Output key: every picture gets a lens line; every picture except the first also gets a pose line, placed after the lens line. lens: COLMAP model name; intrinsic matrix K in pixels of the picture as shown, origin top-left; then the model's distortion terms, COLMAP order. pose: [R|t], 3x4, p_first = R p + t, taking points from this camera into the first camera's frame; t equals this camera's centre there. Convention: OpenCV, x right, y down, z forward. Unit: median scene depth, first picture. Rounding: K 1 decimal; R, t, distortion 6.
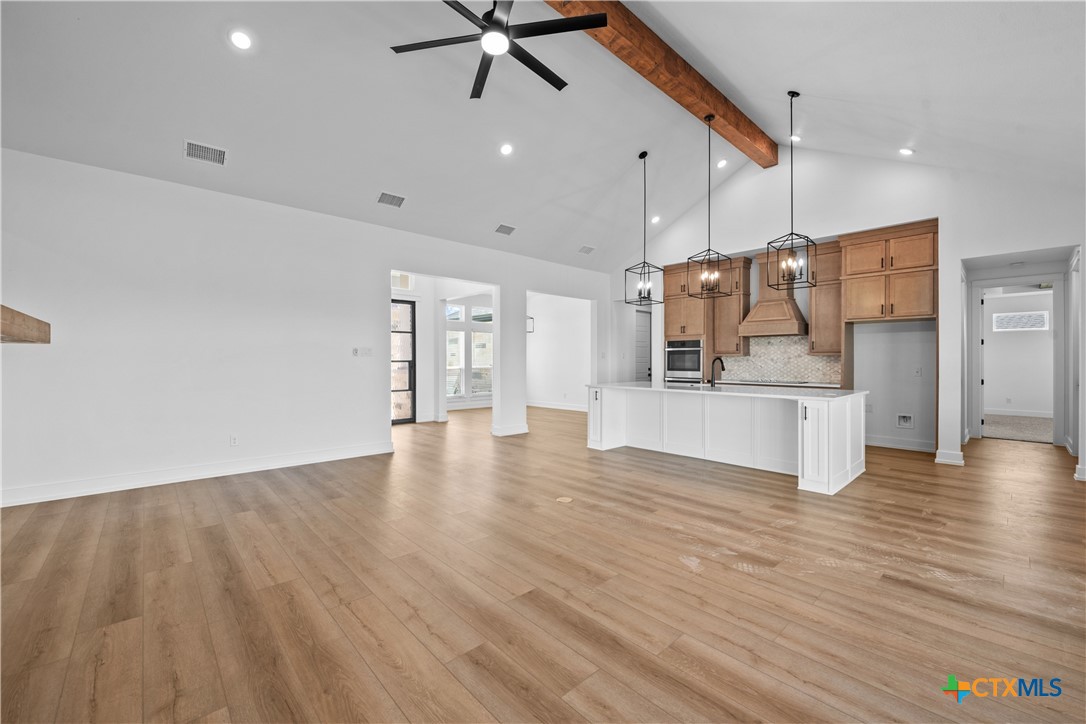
lens RADIAL K [[437.6, 0, 540.7], [0, 437.6, 354.4], [0, 0, 1]] dist [-0.007892, -0.000860]
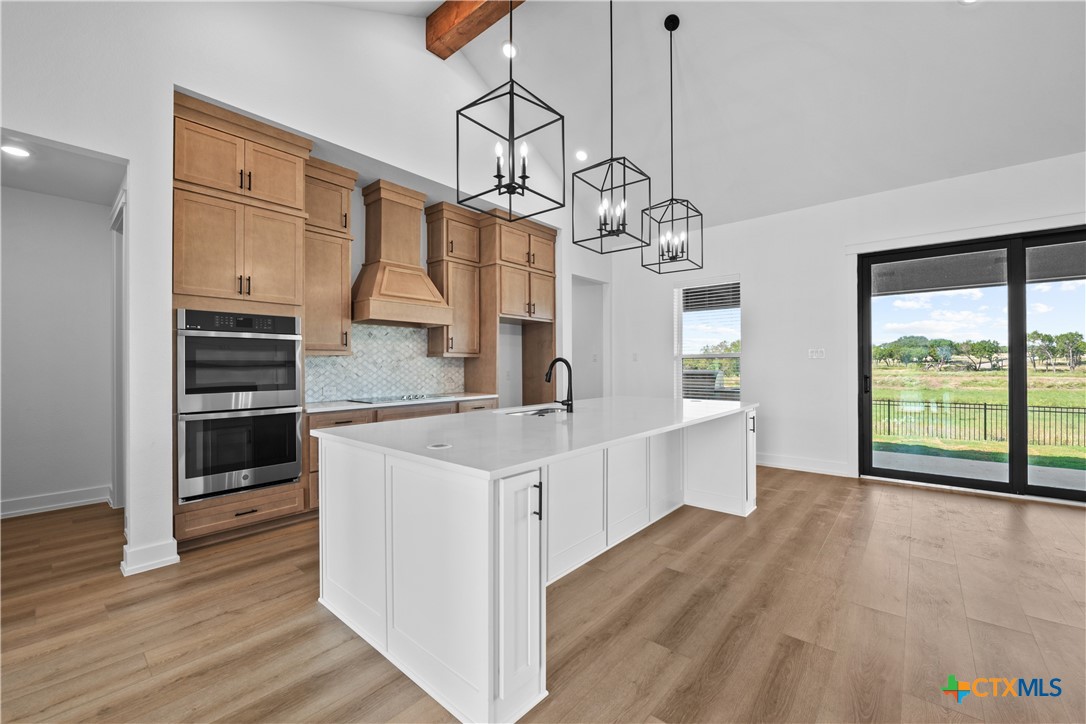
lens RADIAL K [[437.6, 0, 538.0], [0, 437.6, 365.8], [0, 0, 1]] dist [-0.007892, -0.000860]
pose [[-0.124796, -0.004474, 0.992172, -0.139112], [-0.009978, 0.999945, 0.003254, 0.016192], [-0.992132, -0.009493, -0.124834, 1.169833]]
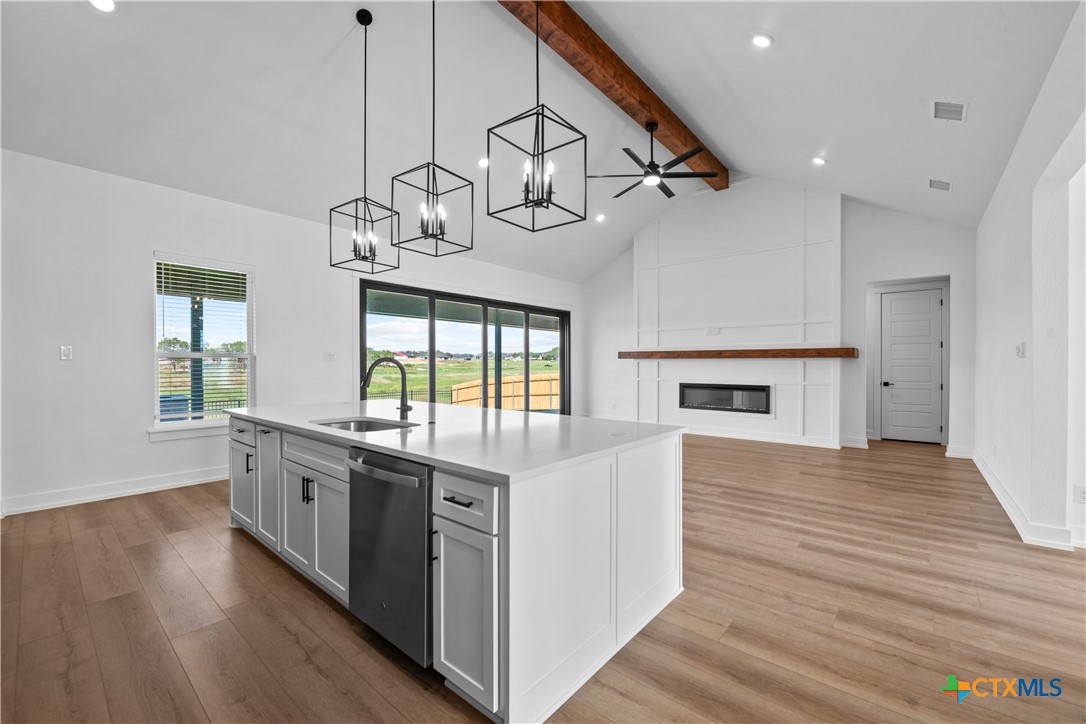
lens RADIAL K [[437.6, 0, 549.8], [0, 437.6, 366.6], [0, 0, 1]] dist [-0.007892, -0.000860]
pose [[-0.989926, 0.000646, -0.141586, 0.310874], [0.002031, 0.999951, -0.009638, 0.020819], [0.141573, -0.009829, -0.989879, 1.546952]]
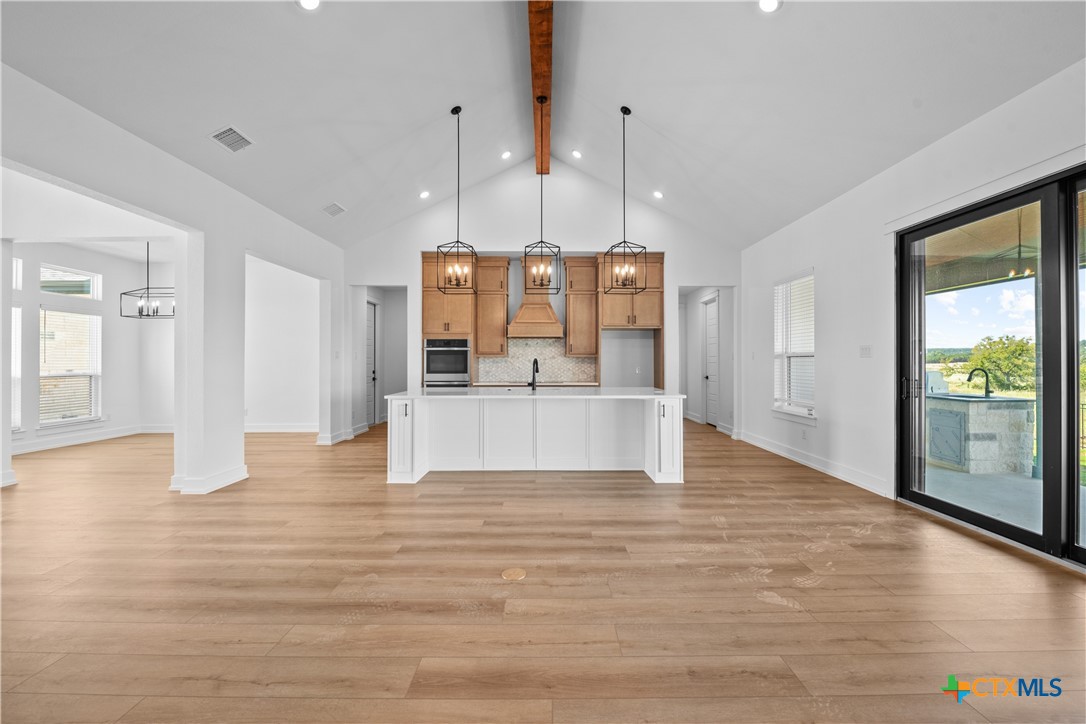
lens RADIAL K [[437.6, 0, 551.1], [0, 437.6, 355.1], [0, 0, 1]] dist [-0.007892, -0.000860]
pose [[0.670699, 0.010083, 0.741661, -0.282461], [-0.009306, 0.999943, -0.005179, 0.004368], [-0.741671, -0.003428, 0.670755, 0.366906]]
